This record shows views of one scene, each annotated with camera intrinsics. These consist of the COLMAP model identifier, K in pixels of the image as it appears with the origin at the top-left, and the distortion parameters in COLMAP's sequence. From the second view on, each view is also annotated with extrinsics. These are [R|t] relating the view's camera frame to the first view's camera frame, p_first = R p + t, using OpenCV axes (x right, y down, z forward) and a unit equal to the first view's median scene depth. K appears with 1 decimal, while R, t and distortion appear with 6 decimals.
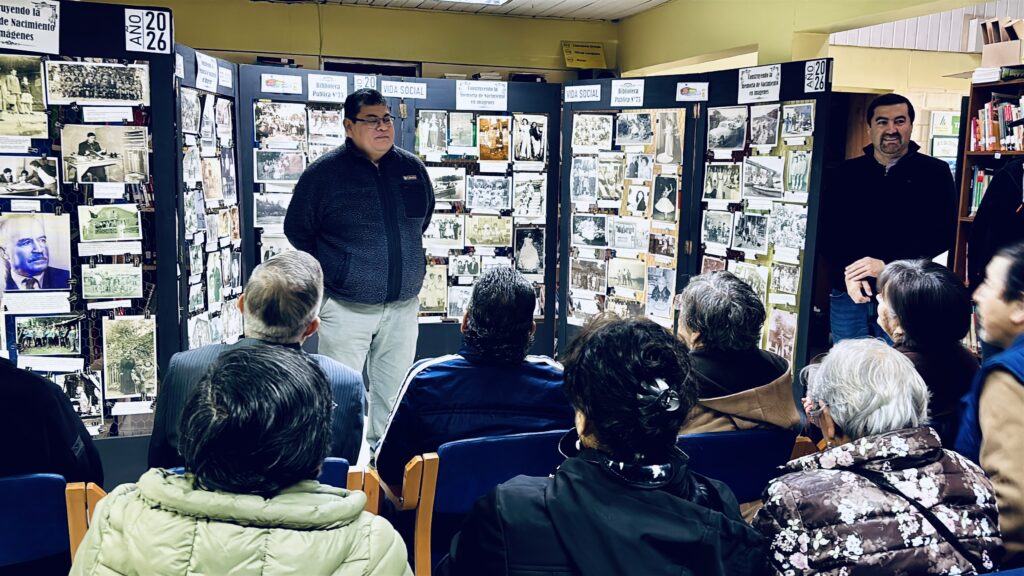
lens RADIAL K [[968.0, 0, 512.0], [0, 968.0, 288.0], [0, 0, 1]] dist [0.271846, -0.544884]
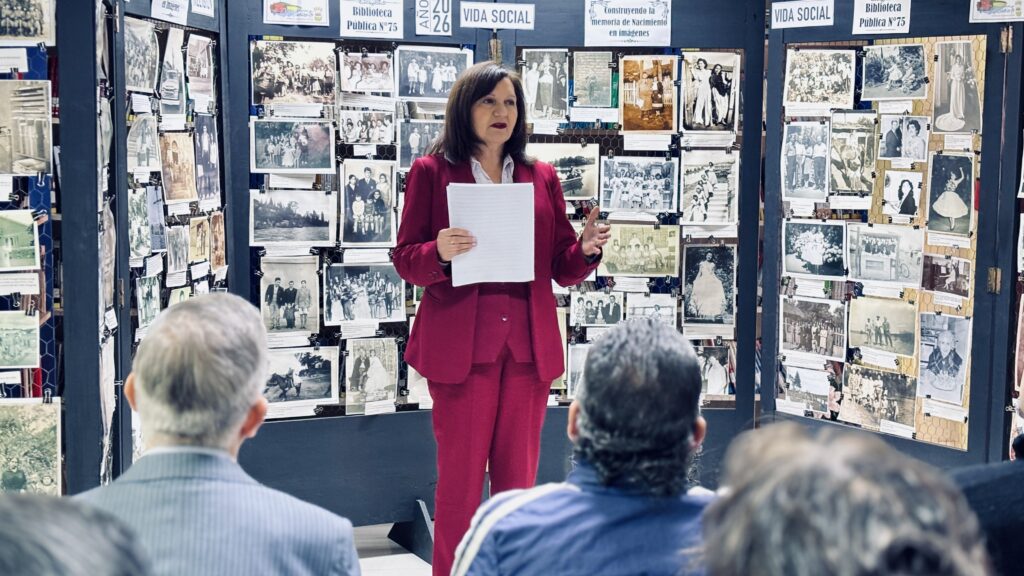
lens RADIAL K [[1561.9, 0, 517.0], [0, 1561.9, 280.3], [0, 0, 1]] dist [0.337730, -1.259055]
pose [[0.993450, 0.000999, -0.114265, 0.012421], [-0.005270, 0.999298, -0.037082, -0.005643], [0.114148, 0.037441, 0.992758, 0.057775]]
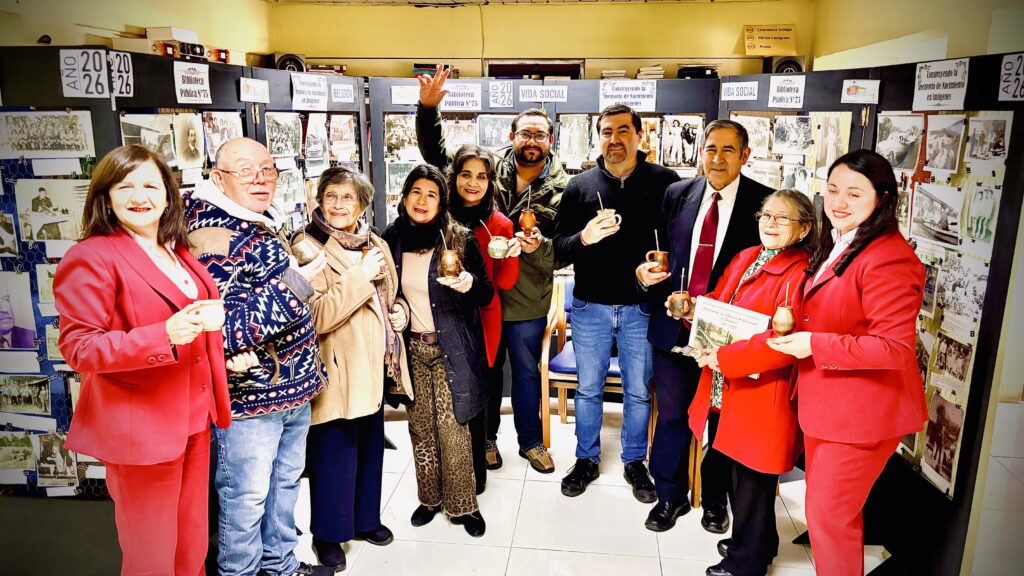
lens RADIAL K [[768.6, 0, 512.0], [0, 768.6, 288.0], [0, 0, 1]] dist [0.006277, 0.001735]
pose [[0.924884, 0.065950, -0.374485, 0.161540], [-0.032669, 0.994985, 0.094542, -0.090305], [0.378842, -0.075207, 0.922400, 0.310786]]
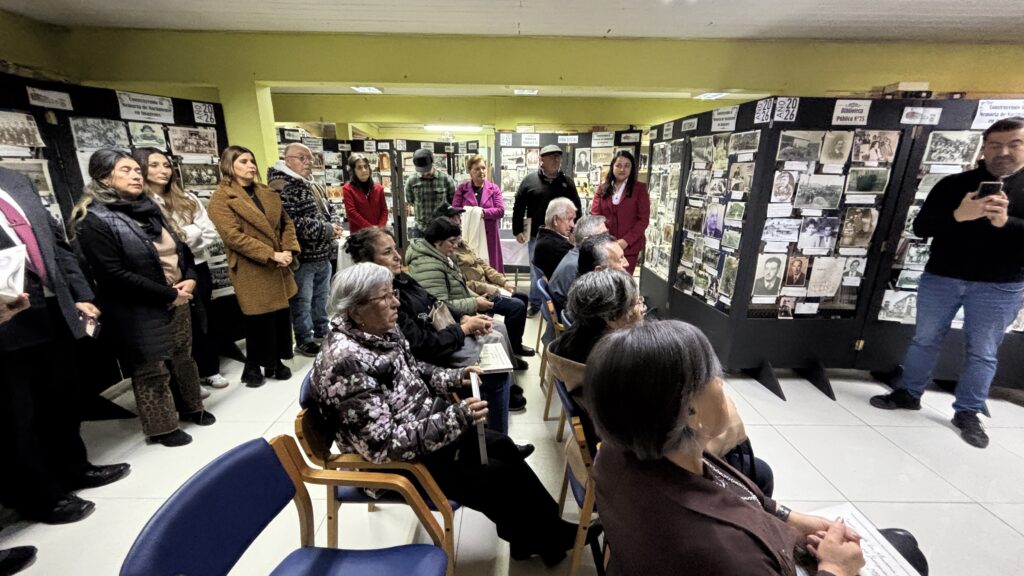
lens RADIAL K [[405.2, 0, 512.0], [0, 405.2, 288.0], [0, 0, 1]] dist [0.000206, -0.000148]
pose [[-0.204151, 0.257665, -0.944421, 0.340606], [-0.143115, 0.946518, 0.289173, -0.058010], [0.968422, 0.194196, -0.156357, 0.448761]]
